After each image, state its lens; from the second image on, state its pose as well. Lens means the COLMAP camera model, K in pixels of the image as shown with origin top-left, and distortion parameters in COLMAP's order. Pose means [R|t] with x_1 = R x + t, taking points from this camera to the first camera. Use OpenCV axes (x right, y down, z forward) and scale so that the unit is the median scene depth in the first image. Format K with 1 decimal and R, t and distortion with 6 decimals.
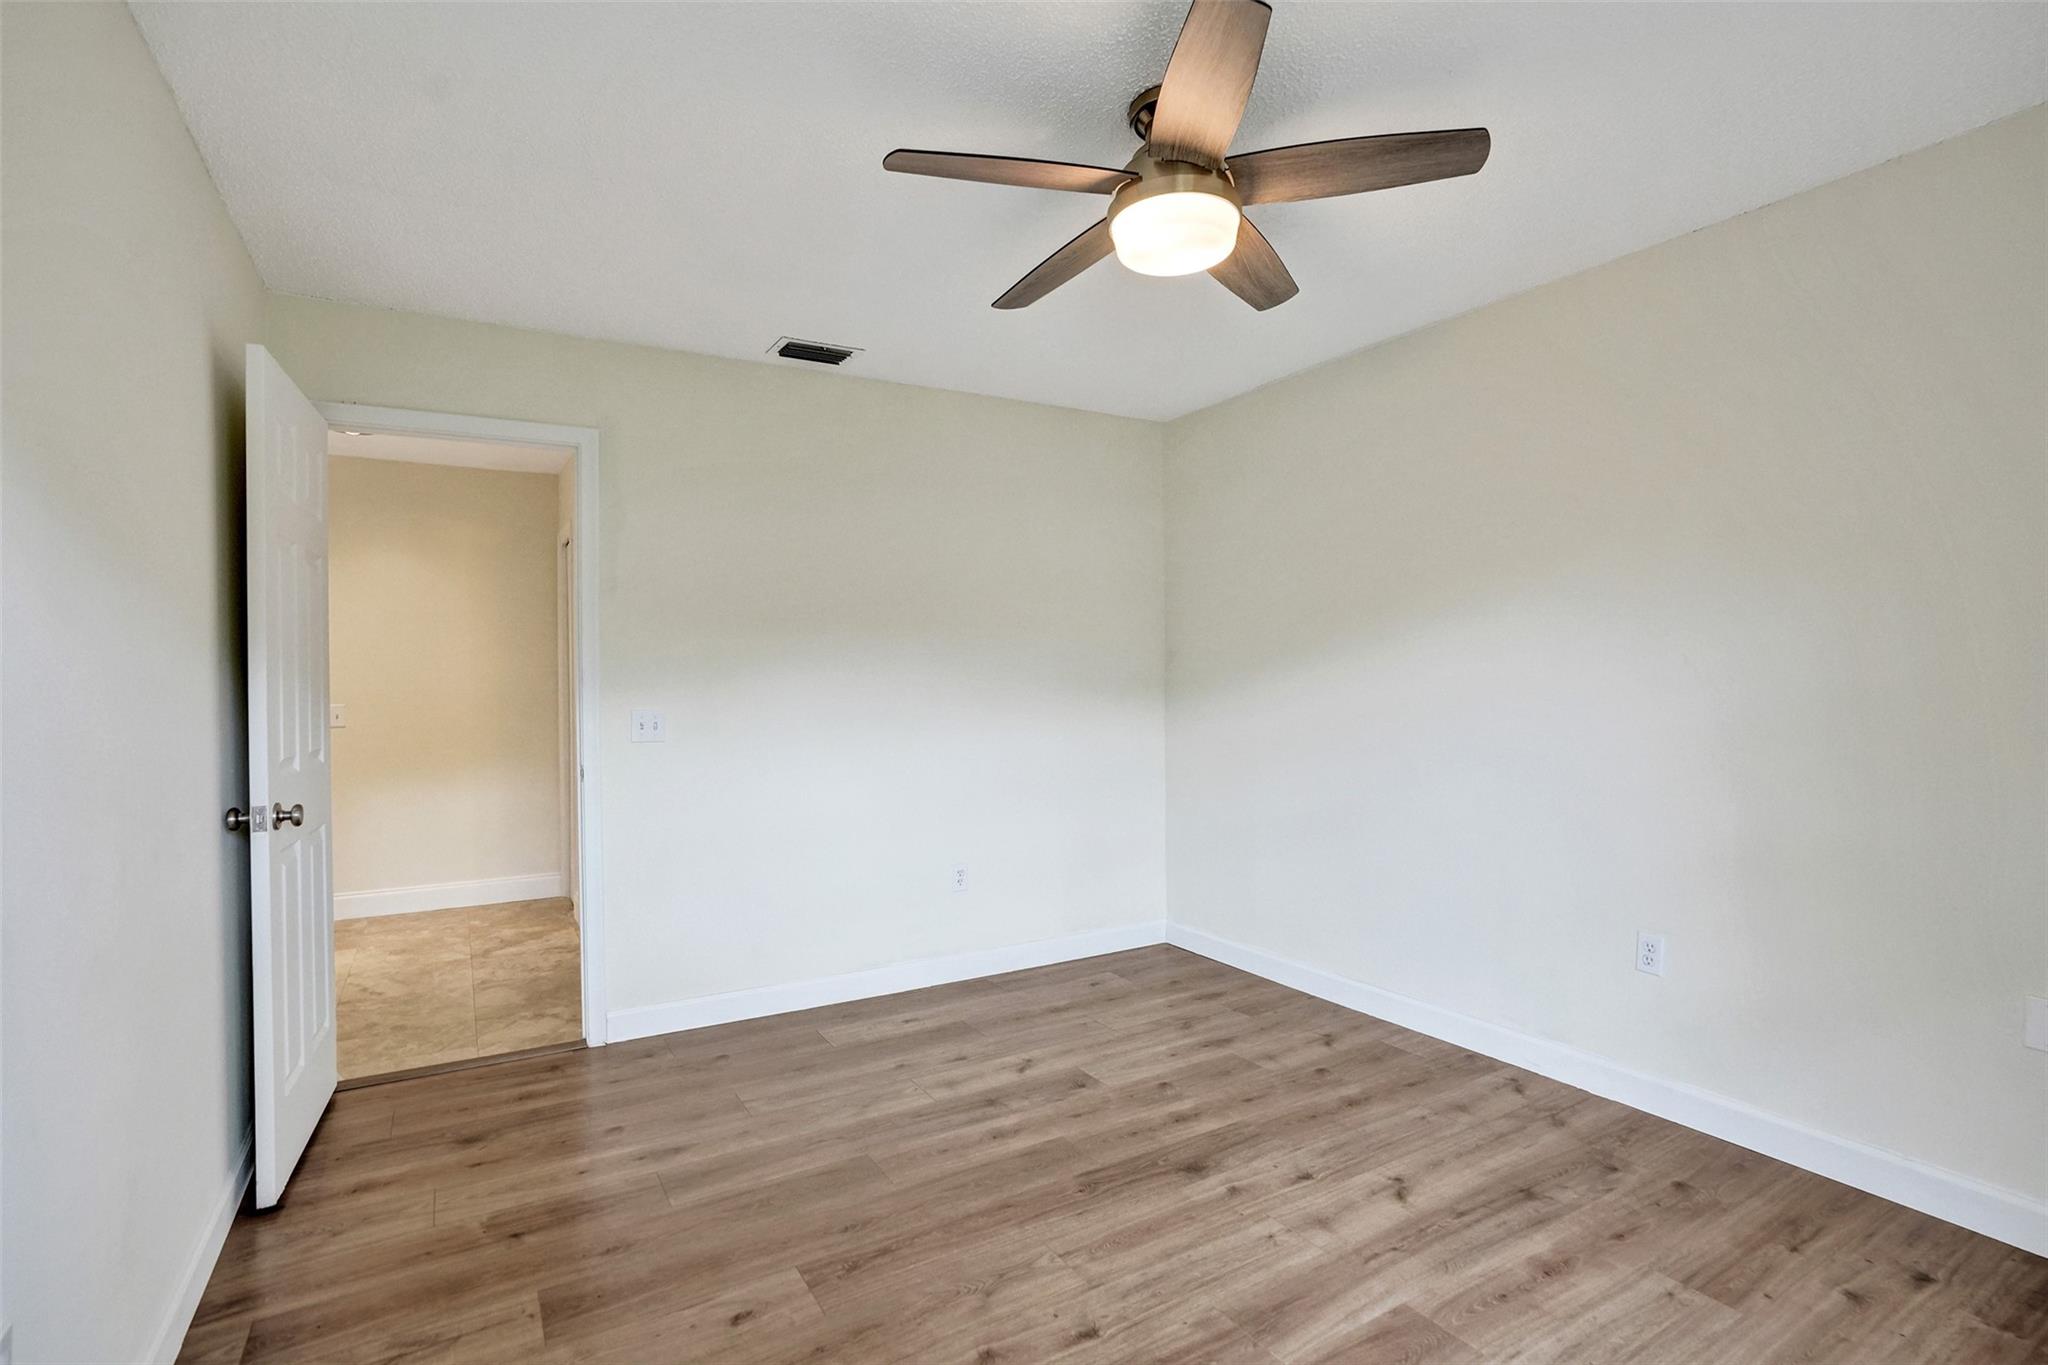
lens RADIAL K [[944.8, 0, 1033.8], [0, 944.8, 688.0], [0, 0, 1]] dist [-0.000907, 0.000100]
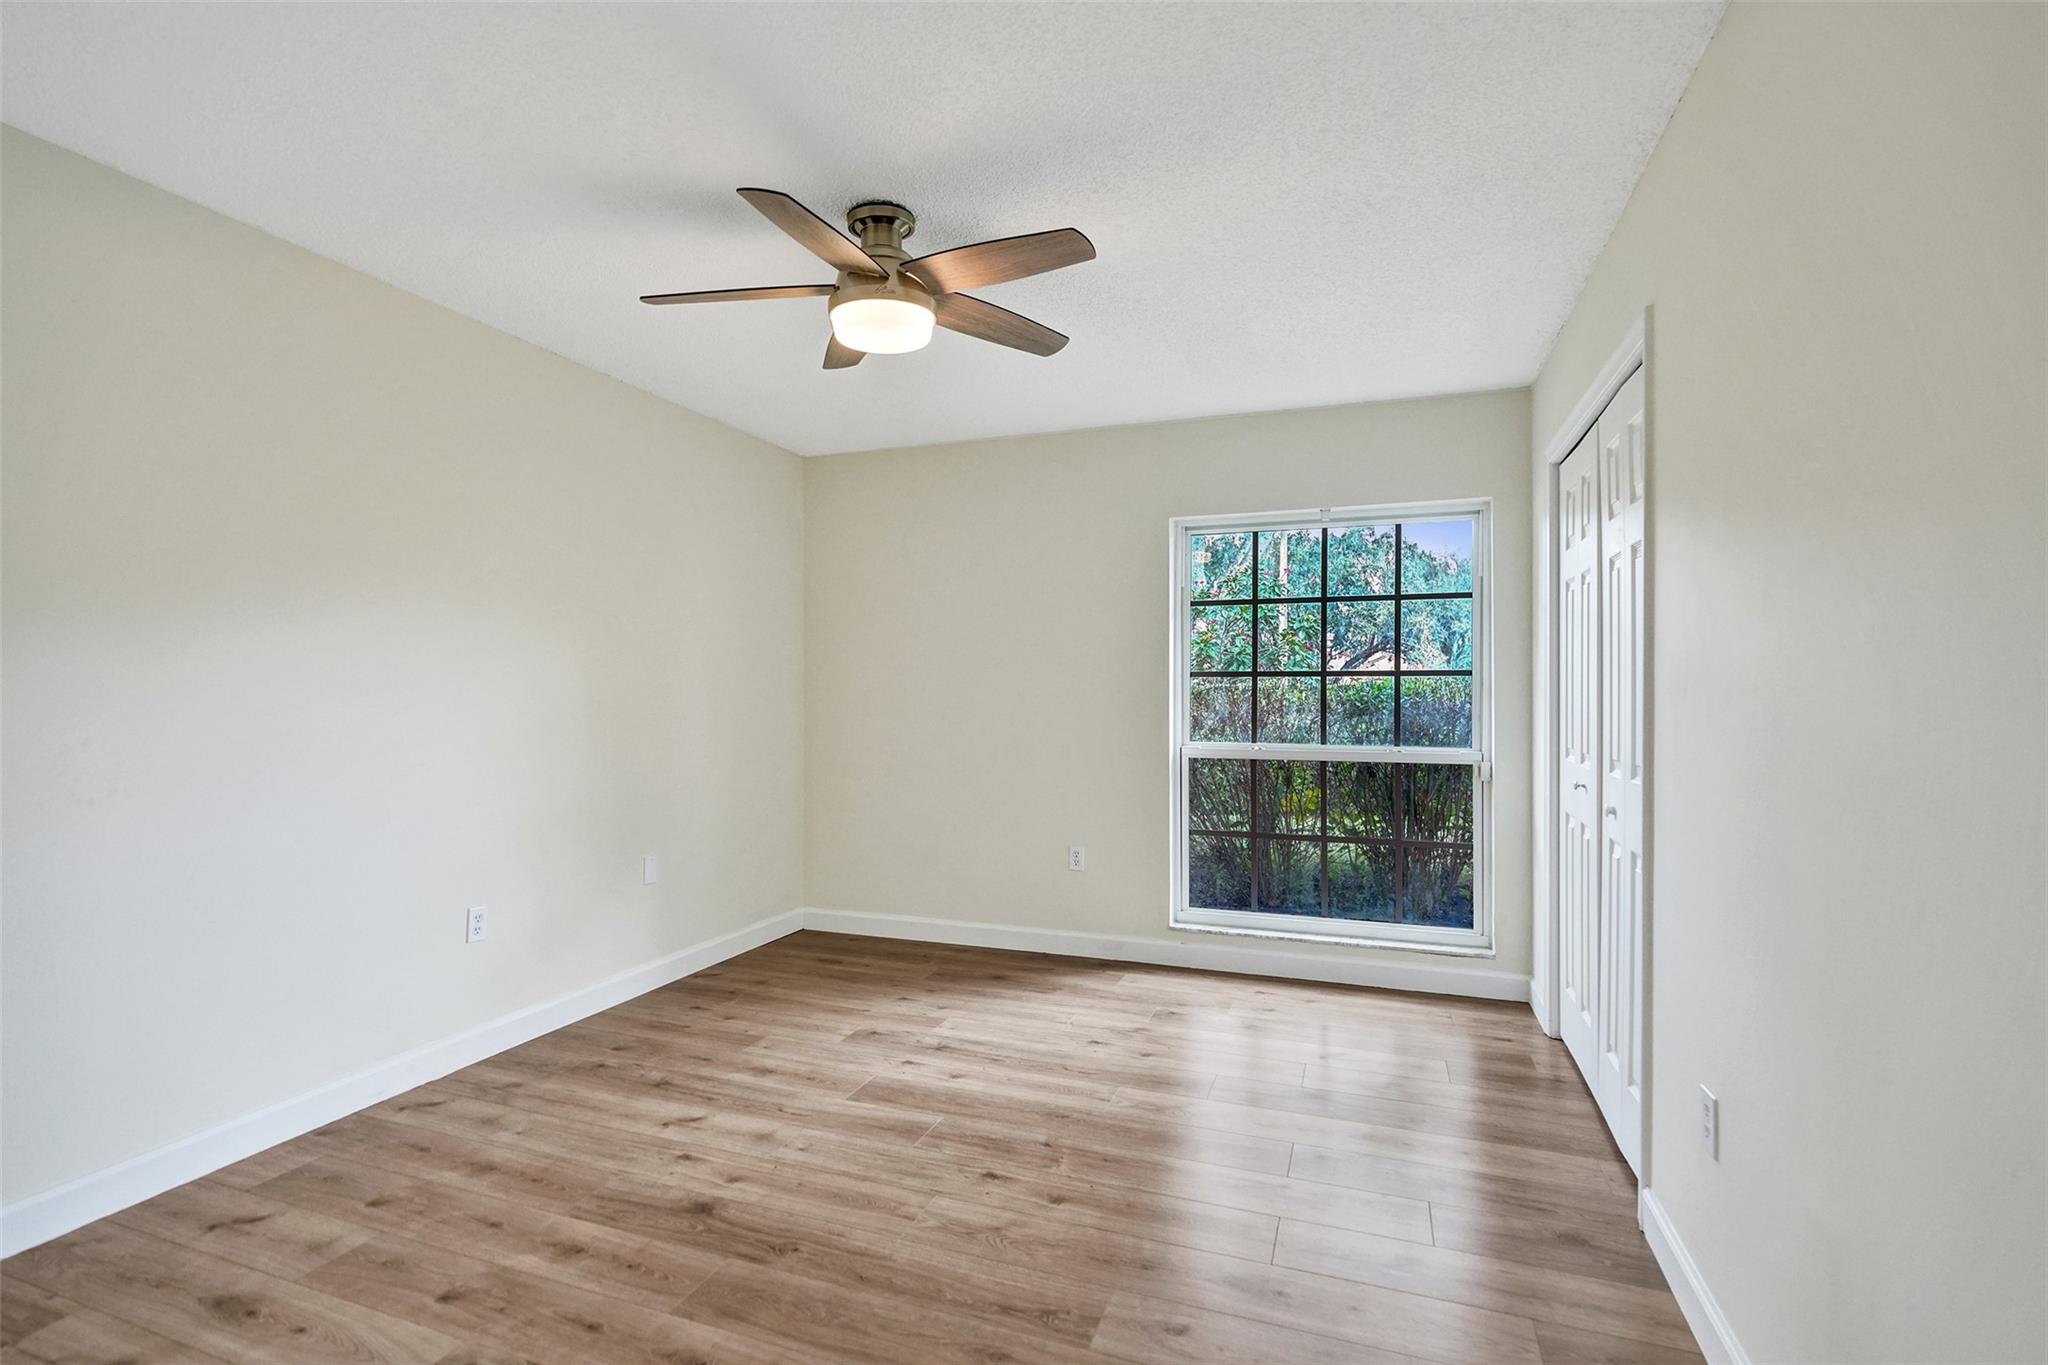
lens RADIAL K [[944.8, 0, 1033.8], [0, 944.8, 688.0], [0, 0, 1]] dist [-0.000907, 0.000100]
pose [[-0.616331, 0.016869, 0.787306, -0.786249], [0.015962, 0.999833, -0.008927, 0.017924], [-0.787325, 0.007065, -0.616497, 1.355965]]
